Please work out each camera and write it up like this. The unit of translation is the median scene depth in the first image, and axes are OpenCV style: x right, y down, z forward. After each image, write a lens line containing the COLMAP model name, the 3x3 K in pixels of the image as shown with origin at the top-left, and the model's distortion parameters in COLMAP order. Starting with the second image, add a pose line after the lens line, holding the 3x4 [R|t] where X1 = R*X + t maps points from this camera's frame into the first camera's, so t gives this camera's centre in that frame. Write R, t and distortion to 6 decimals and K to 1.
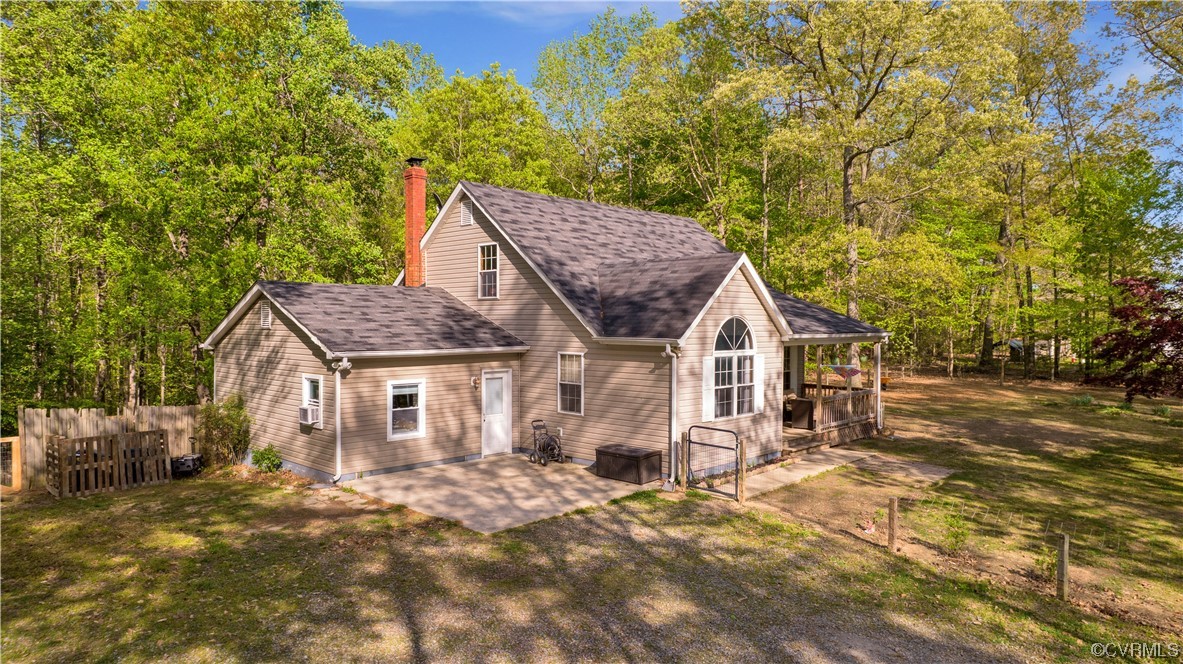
lens RADIAL K [[760.0, 0, 591.5], [0, 760.0, 332.0], [0, 0, 1]] dist [-0.071319, 0.064038]
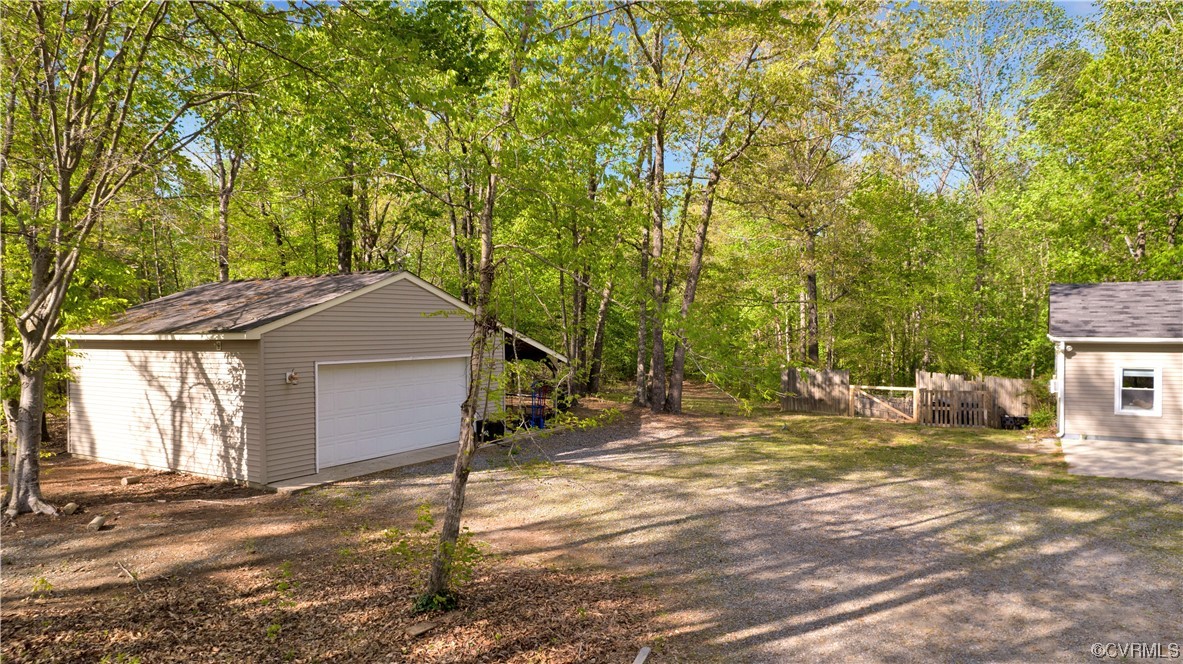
lens RADIAL K [[760.0, 0, 591.5], [0, 760.0, 332.0], [0, 0, 1]] dist [-0.071319, 0.064038]
pose [[0.227867, 0.004105, -0.973684, 0.664836], [-0.004623, 0.999984, 0.003134, 0.014866], [0.973681, 0.003787, 0.227882, -0.070443]]
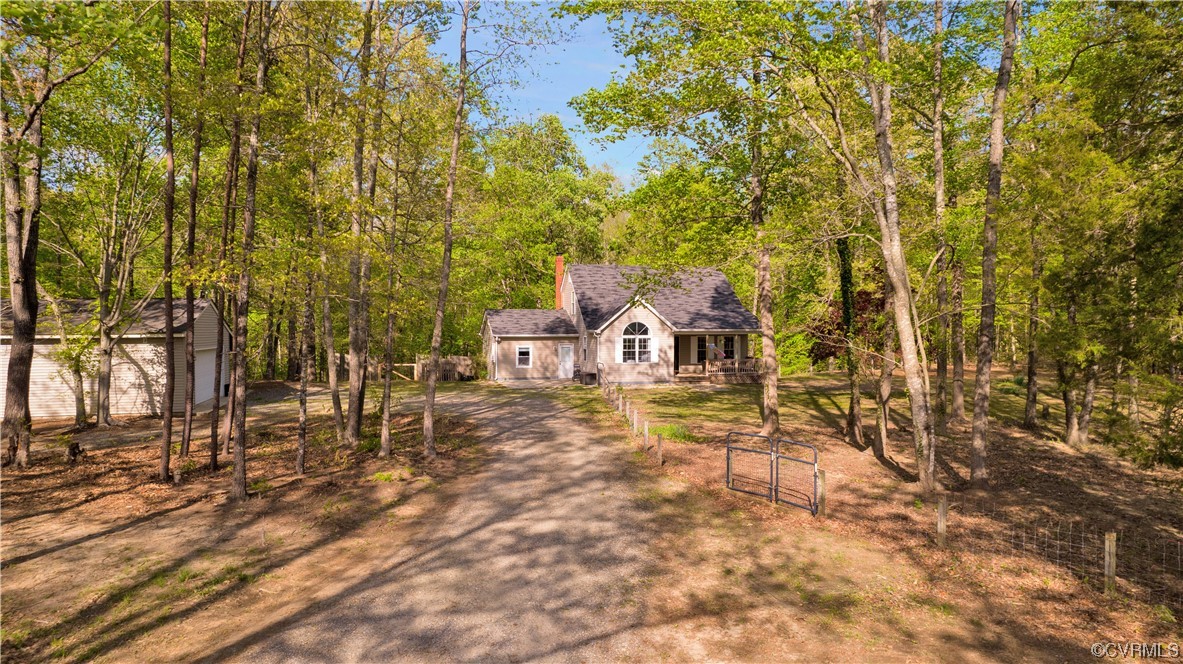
lens RADIAL K [[760.0, 0, 591.5], [0, 760.0, 332.0], [0, 0, 1]] dist [-0.071319, 0.064038]
pose [[0.849125, 0.002017, -0.528188, 1.355581], [-0.003052, 0.999995, -0.001087, 0.016505], [0.528183, 0.002535, 0.849127, -1.134964]]
